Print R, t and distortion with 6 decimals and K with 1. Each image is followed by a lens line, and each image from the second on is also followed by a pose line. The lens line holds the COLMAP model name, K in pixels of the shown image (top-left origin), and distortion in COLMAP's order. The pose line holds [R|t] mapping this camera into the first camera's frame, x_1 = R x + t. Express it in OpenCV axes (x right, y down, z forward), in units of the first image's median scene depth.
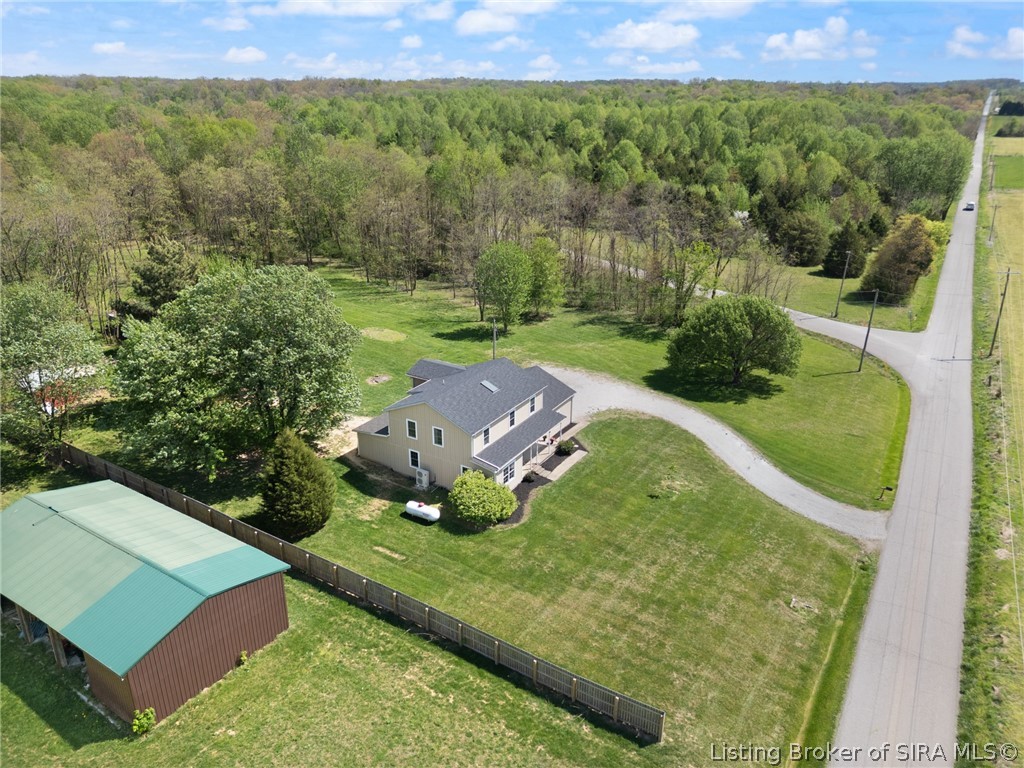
lens RADIAL K [[727.1, 0, 506.8], [0, 727.1, 382.2], [0, 0, 1]] dist [0.070803, -0.060754]
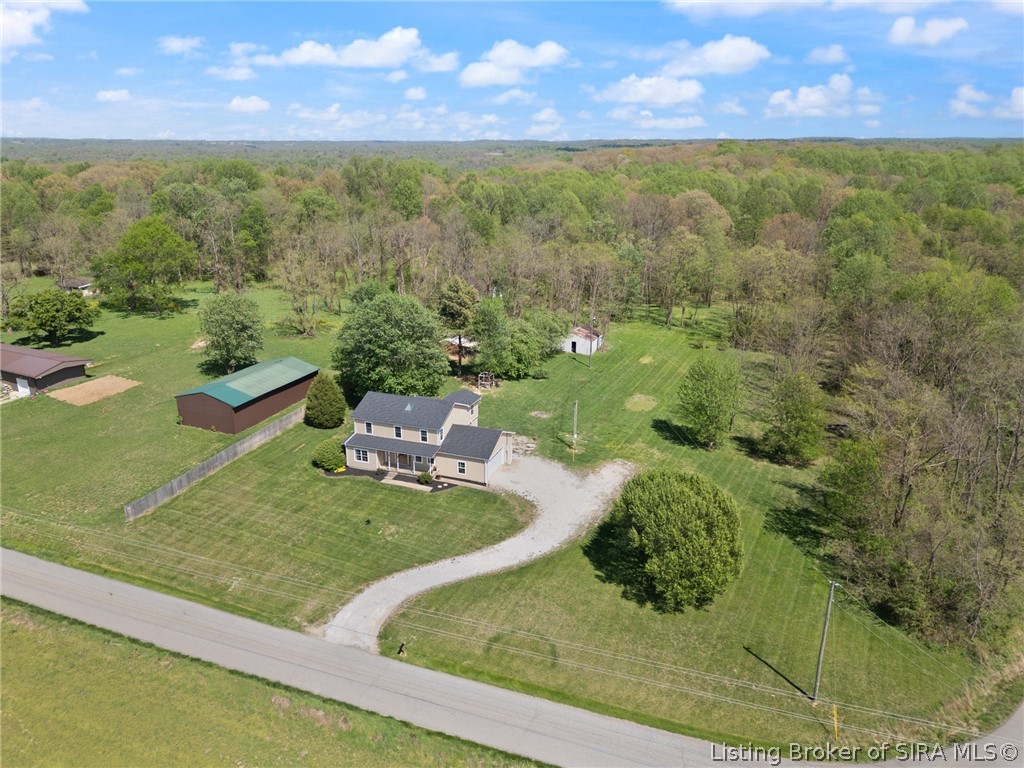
lens RADIAL K [[730.3, 0, 510.3], [0, 730.3, 380.3], [0, 0, 1]] dist [0.065463, -0.057883]
pose [[0.199786, 0.305411, -0.931026, 1.377844], [-0.371486, 0.902855, 0.216454, -0.440375], [0.906688, 0.302618, 0.293834, 0.770063]]
